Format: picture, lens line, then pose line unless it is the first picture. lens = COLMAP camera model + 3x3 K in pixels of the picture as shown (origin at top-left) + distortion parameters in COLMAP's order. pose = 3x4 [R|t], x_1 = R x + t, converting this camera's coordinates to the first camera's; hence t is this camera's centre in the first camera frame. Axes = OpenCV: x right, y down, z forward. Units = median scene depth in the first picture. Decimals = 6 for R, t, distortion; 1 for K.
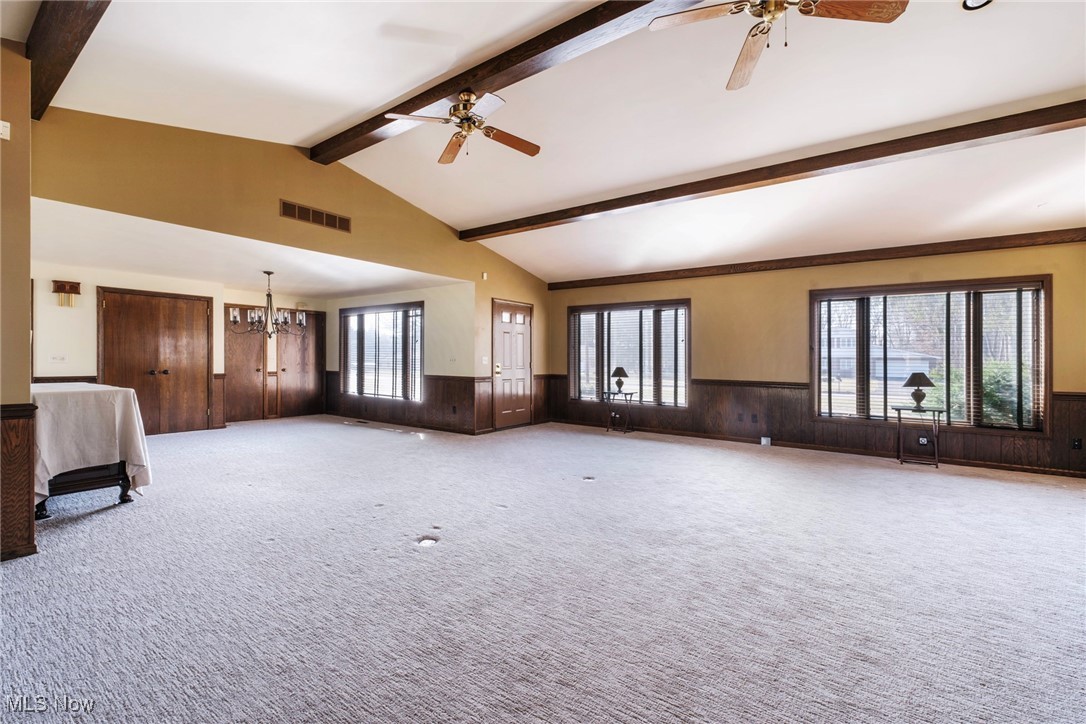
lens RADIAL K [[470.5, 0, 551.0], [0, 470.5, 357.6], [0, 0, 1]] dist [-0.006425, 0.003125]
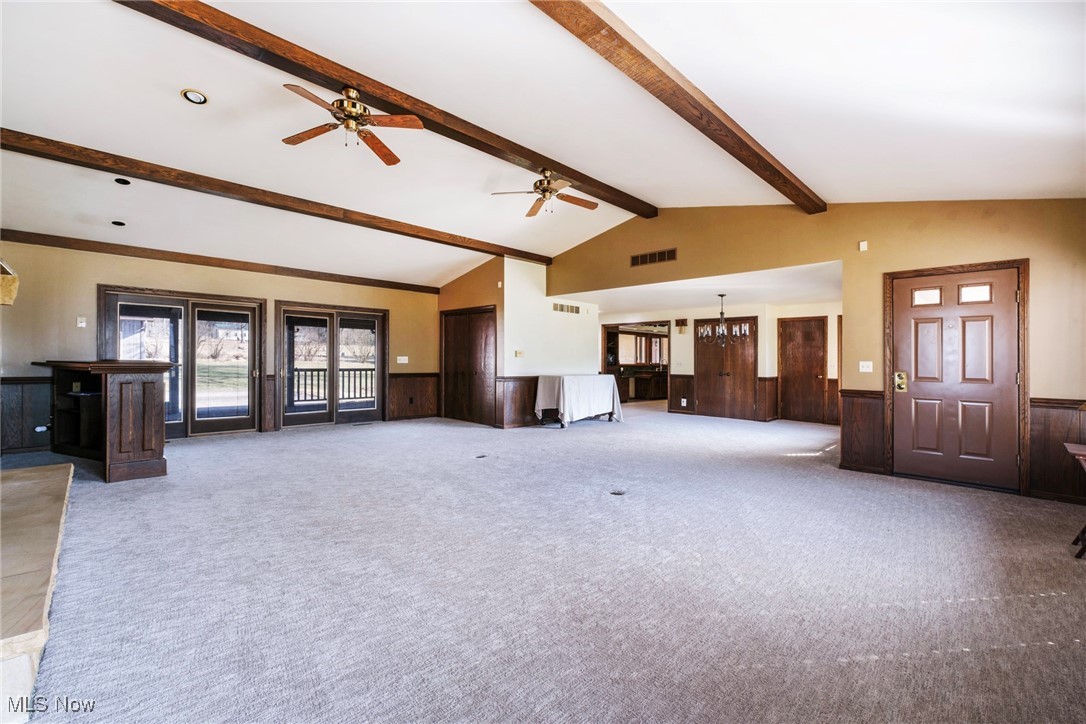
lens RADIAL K [[470.5, 0, 531.0], [0, 470.5, 365.0], [0, 0, 1]] dist [-0.006425, 0.003125]
pose [[-0.192189, -0.000699, -0.981358, 0.640495], [-0.011336, 0.999935, 0.001508, 0.007908], [0.981293, 0.011414, -0.192184, 0.654939]]
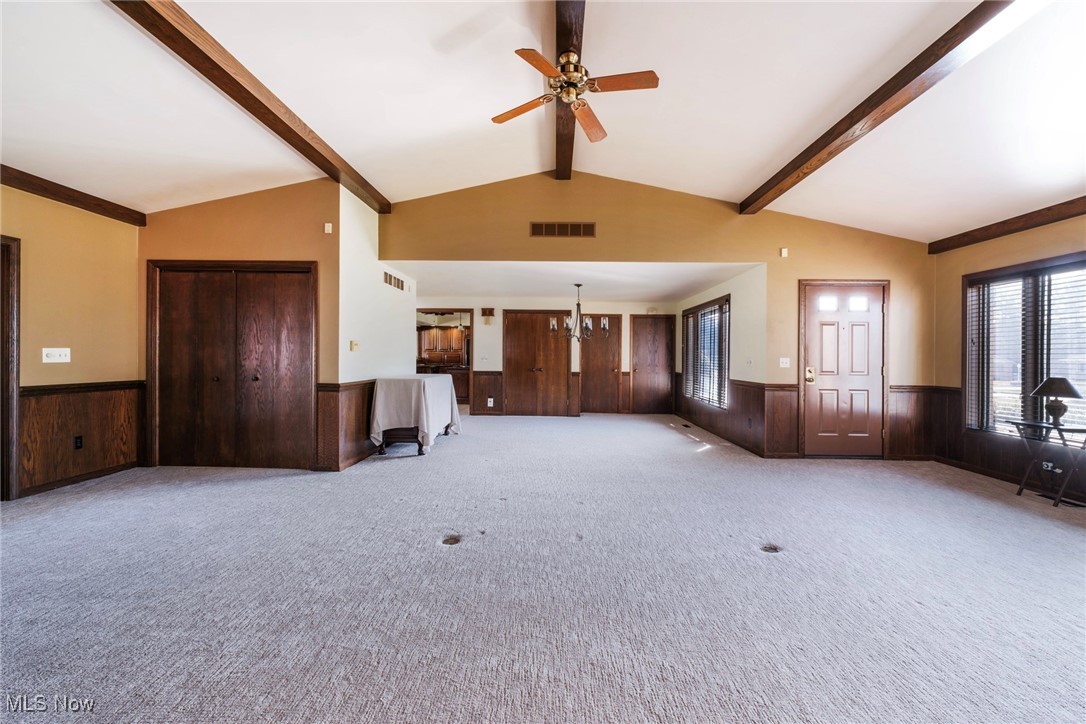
lens RADIAL K [[470.5, 0, 546.1], [0, 470.5, 363.1], [0, 0, 1]] dist [-0.006425, 0.003125]
pose [[0.558267, 0.008463, -0.829618, 0.279620], [-0.004103, 0.999964, 0.007440, 0.002513], [0.829651, -0.000749, 0.558282, 0.253628]]
